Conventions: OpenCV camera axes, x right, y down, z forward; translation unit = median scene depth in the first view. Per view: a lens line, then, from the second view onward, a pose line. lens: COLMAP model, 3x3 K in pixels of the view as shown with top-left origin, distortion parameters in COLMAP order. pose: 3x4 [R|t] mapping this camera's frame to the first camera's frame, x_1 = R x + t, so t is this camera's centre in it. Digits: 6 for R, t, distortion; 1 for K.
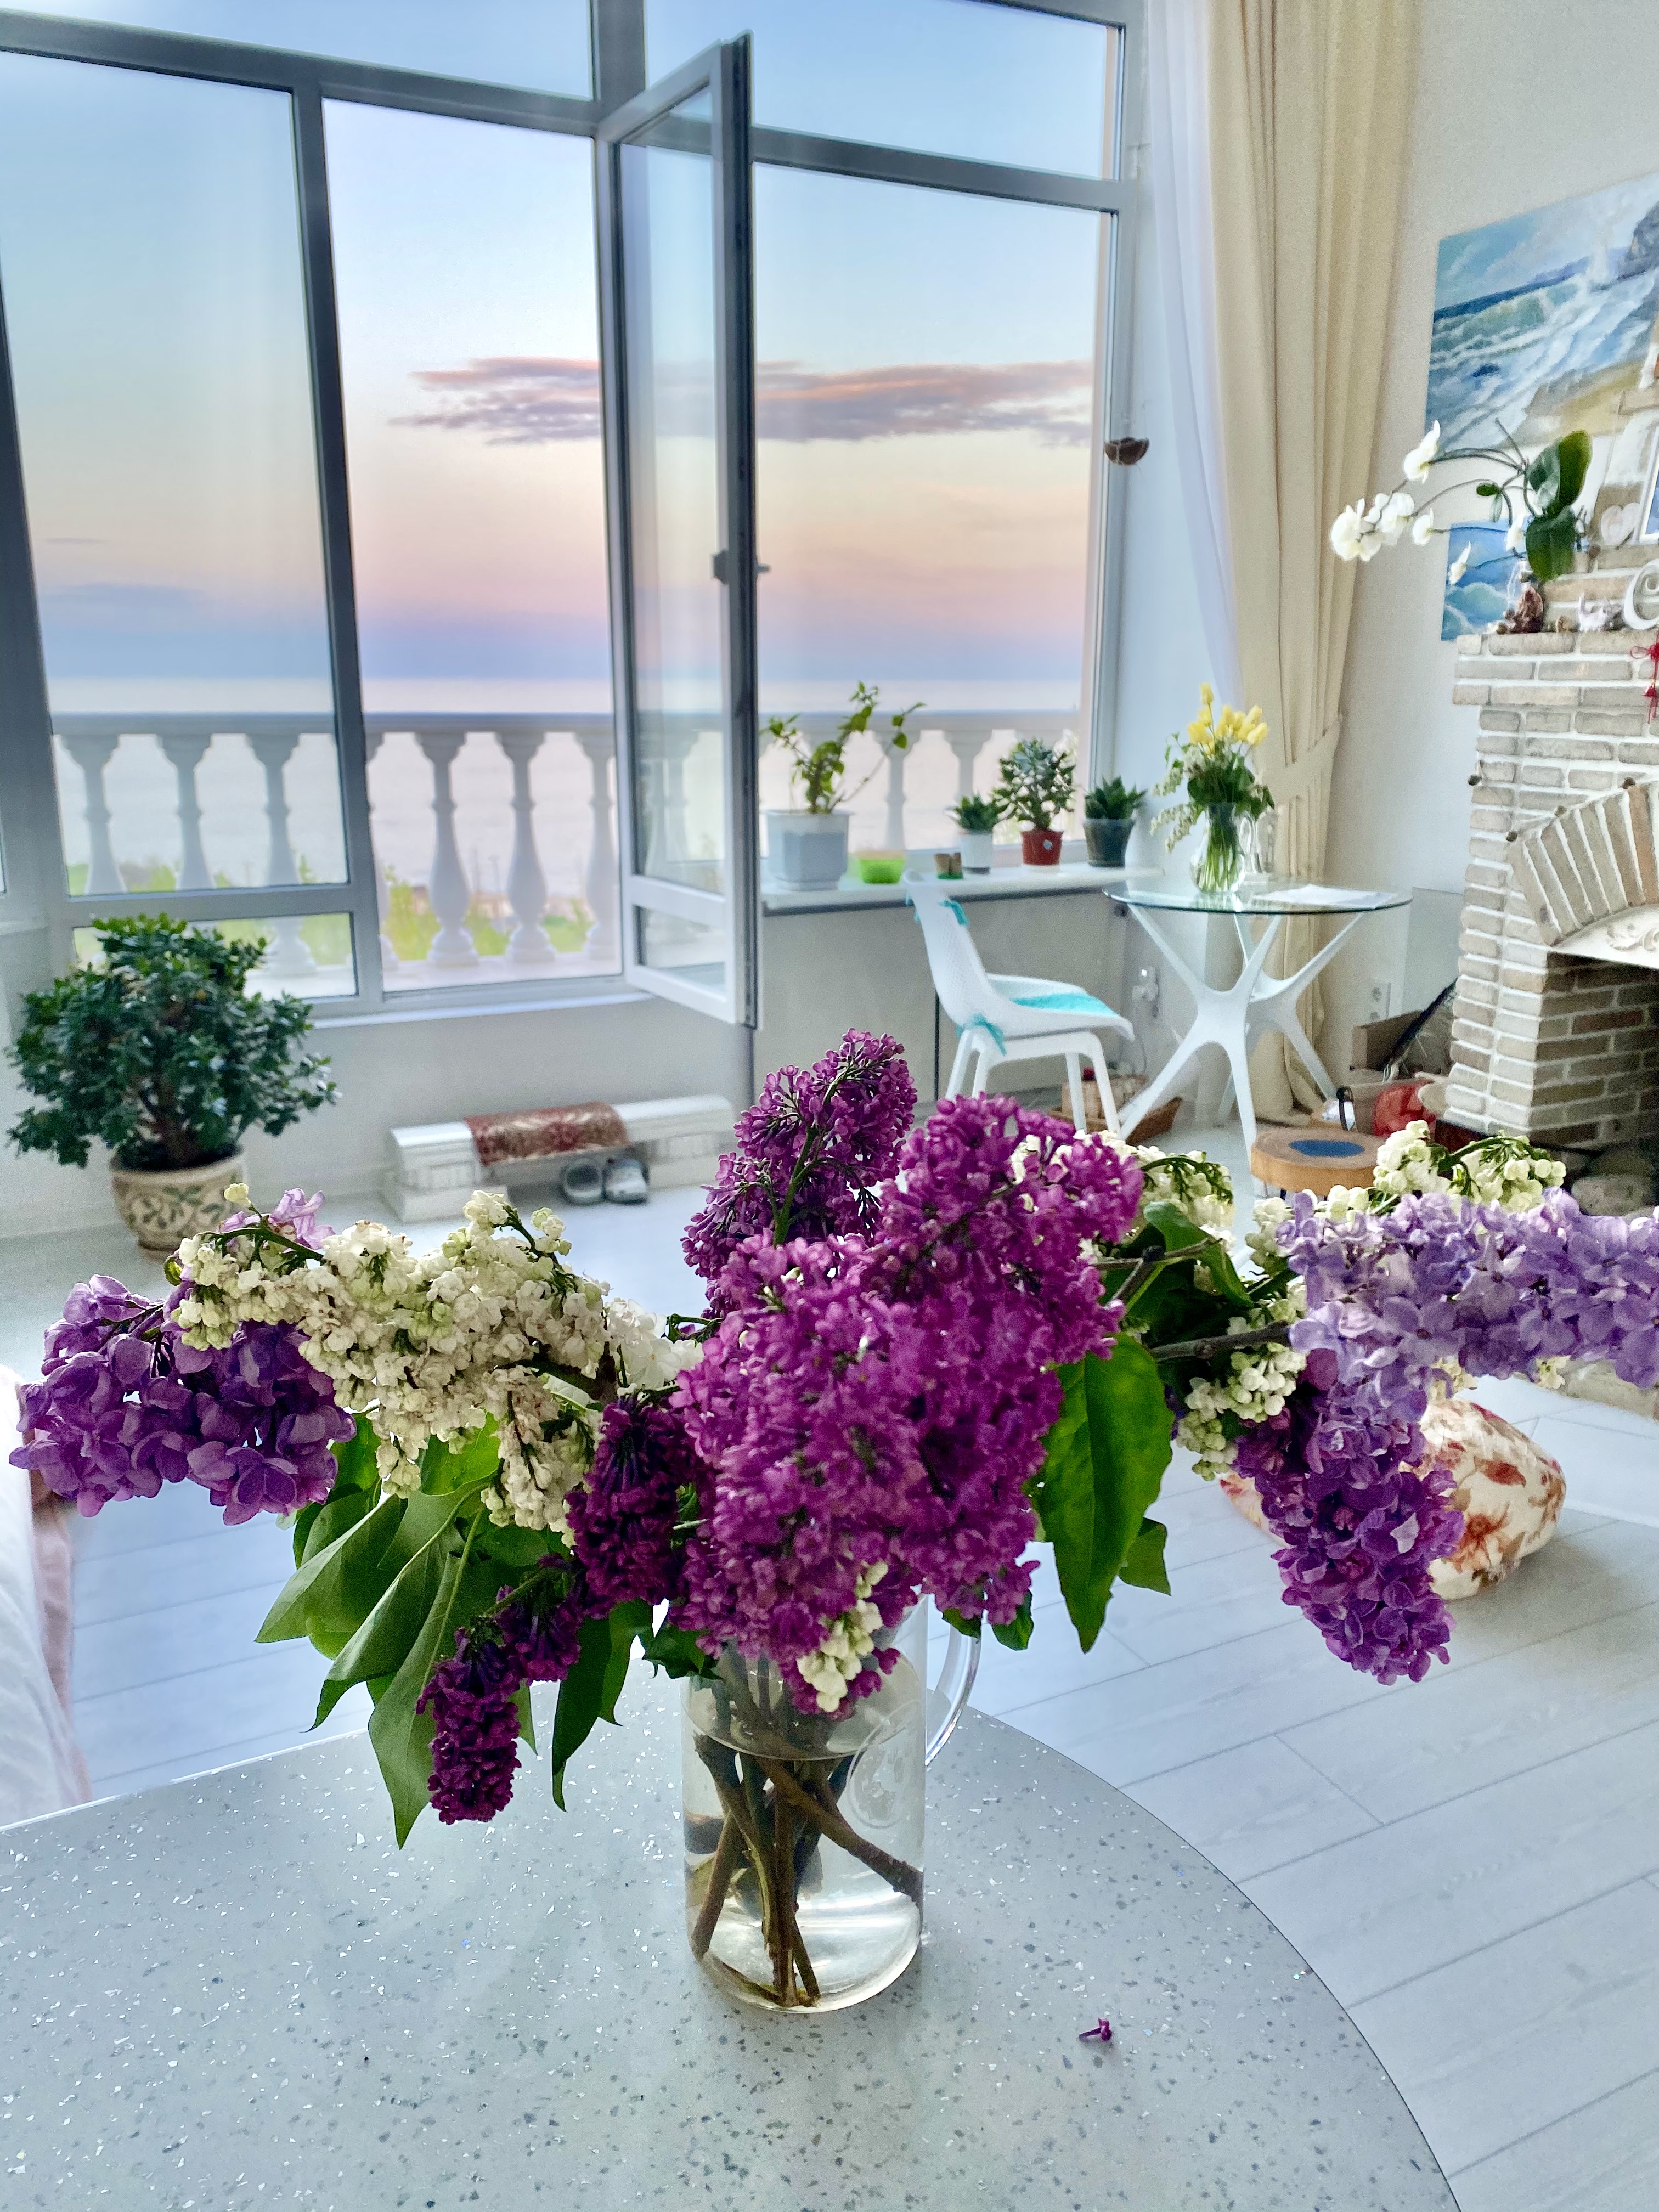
lens RADIAL K [[1641.0, 0, 836.4], [0, 1641.0, 1102.0], [0, 0, 1]] dist [0.011676, -0.022517]
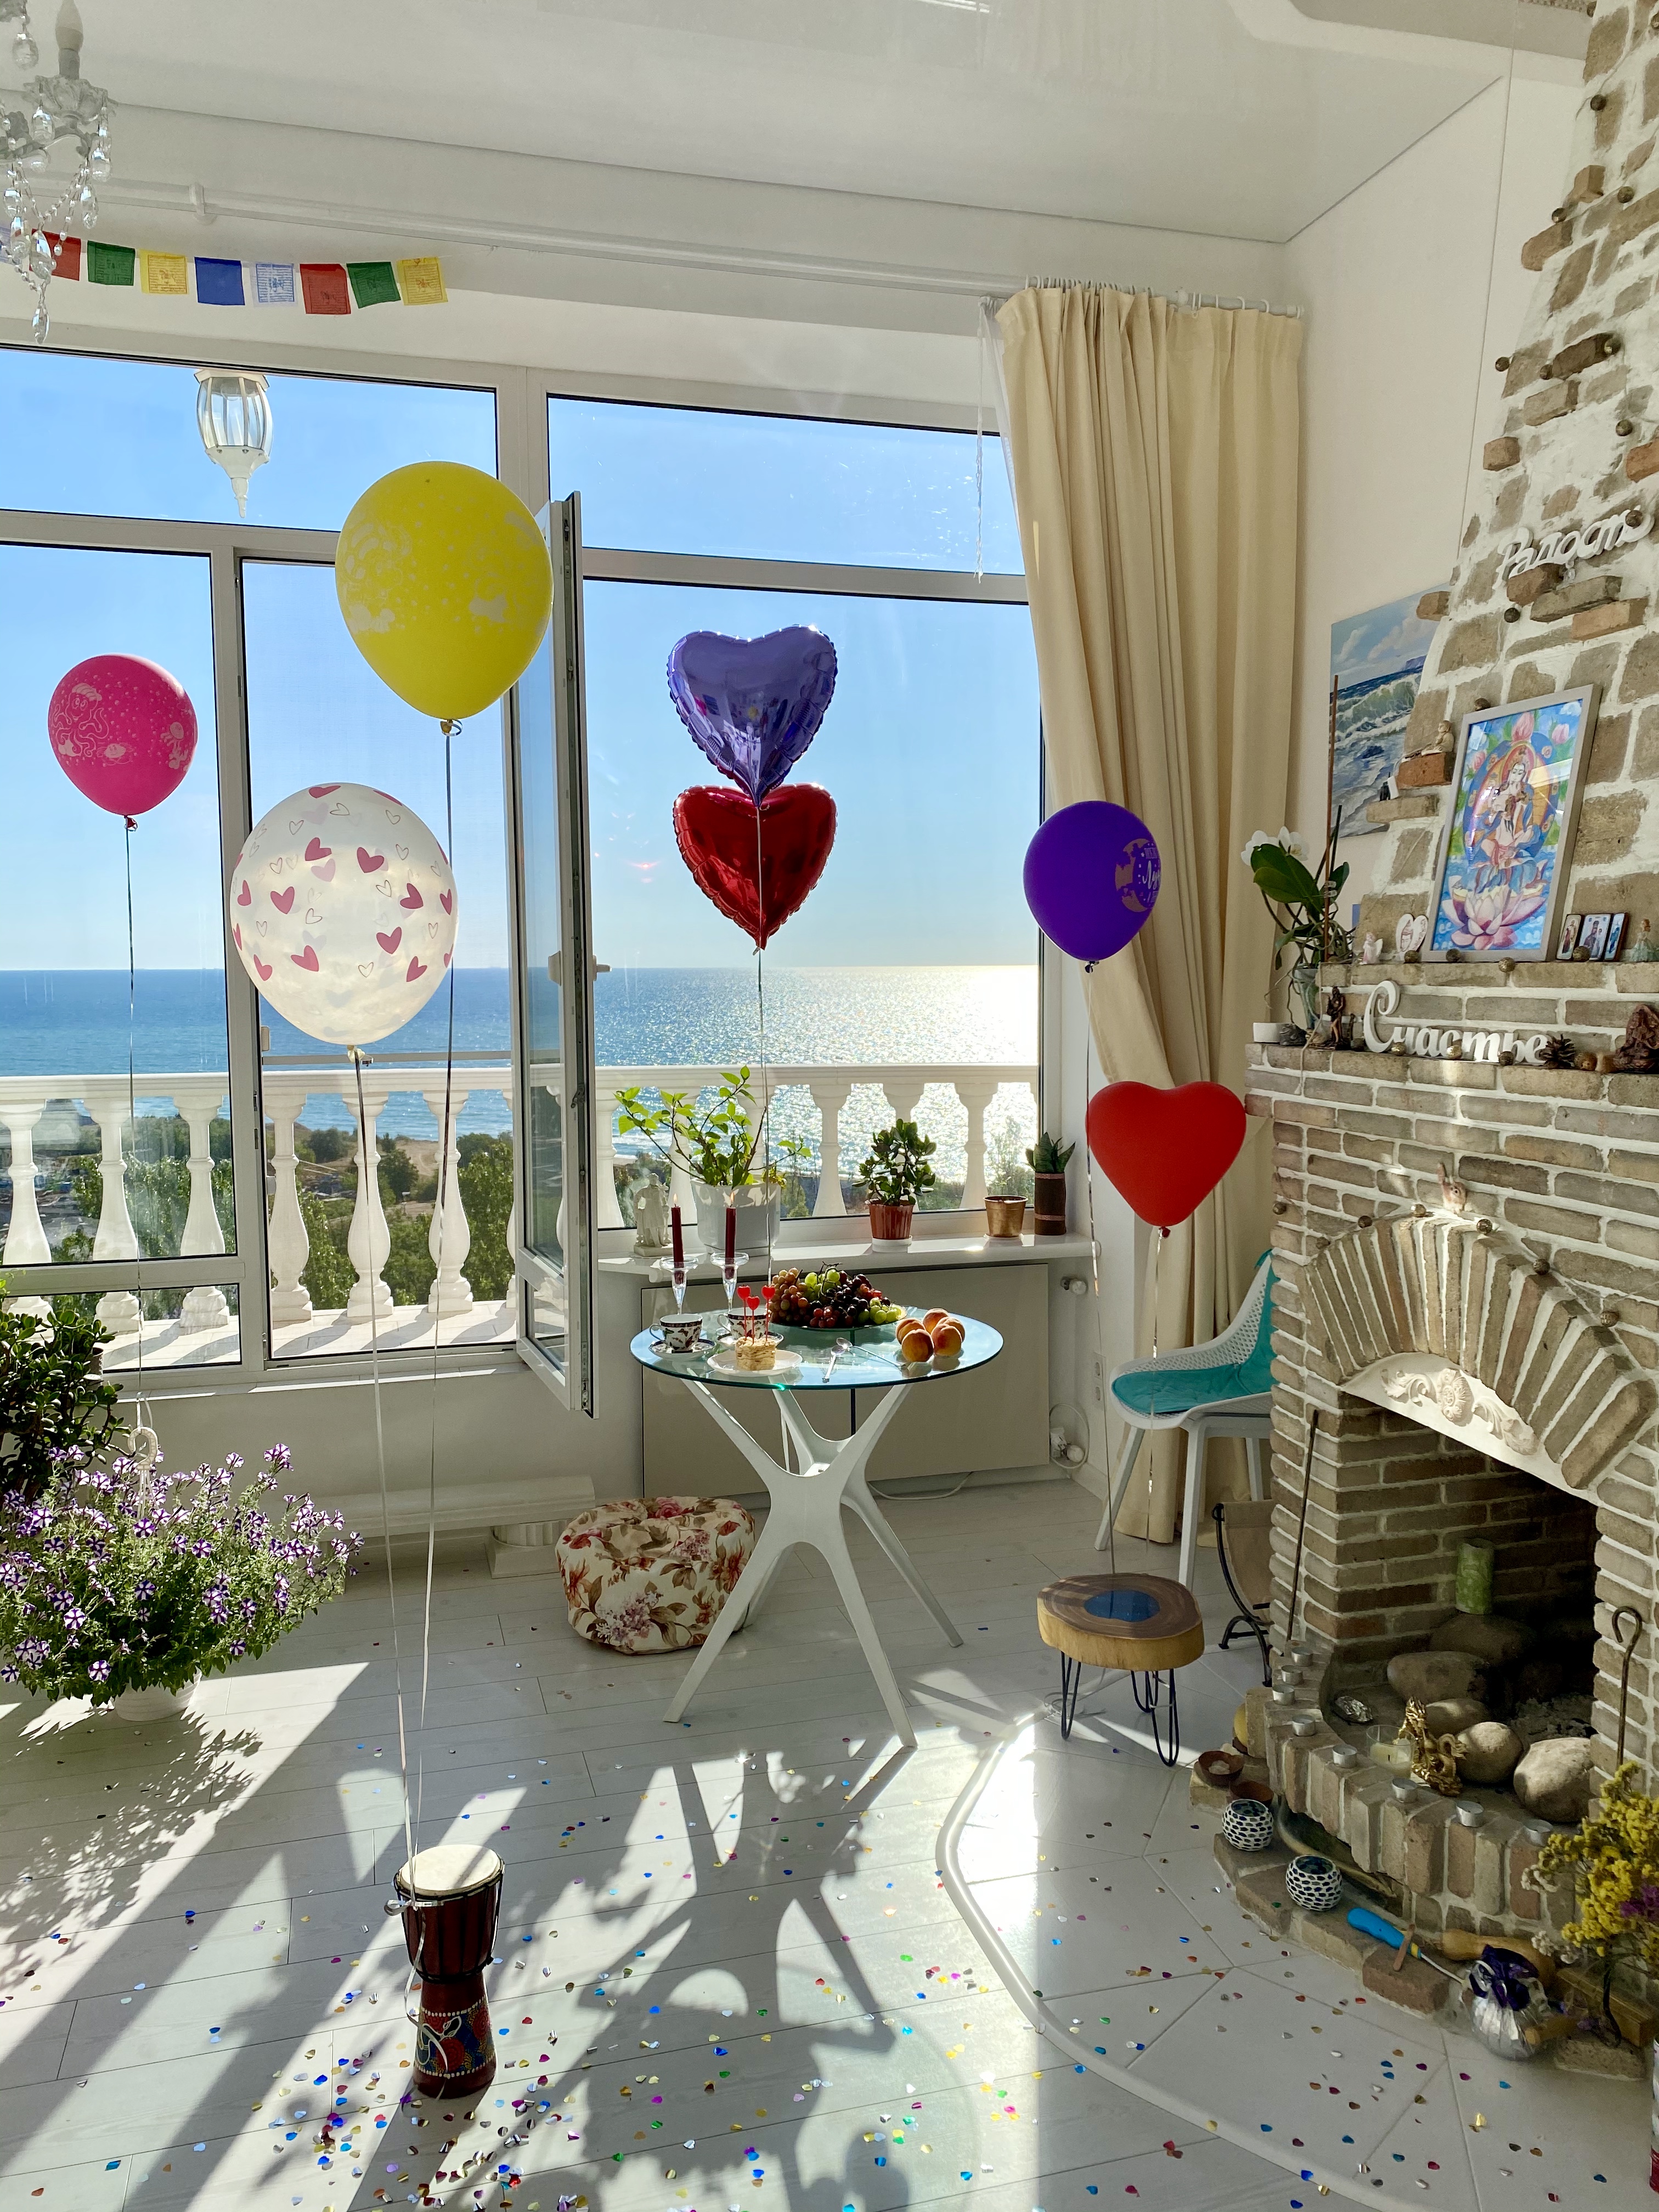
lens RADIAL K [[1641.0, 0, 828.6], [0, 1641.0, 1095.0], [0, 0, 1]] dist [0.011676, -0.022517]
pose [[0.982287, 0.007174, -0.187245, 0.283065], [-0.039779, 0.984474, -0.170962, -0.074228], [0.183112, 0.175382, 0.967322, 0.046679]]
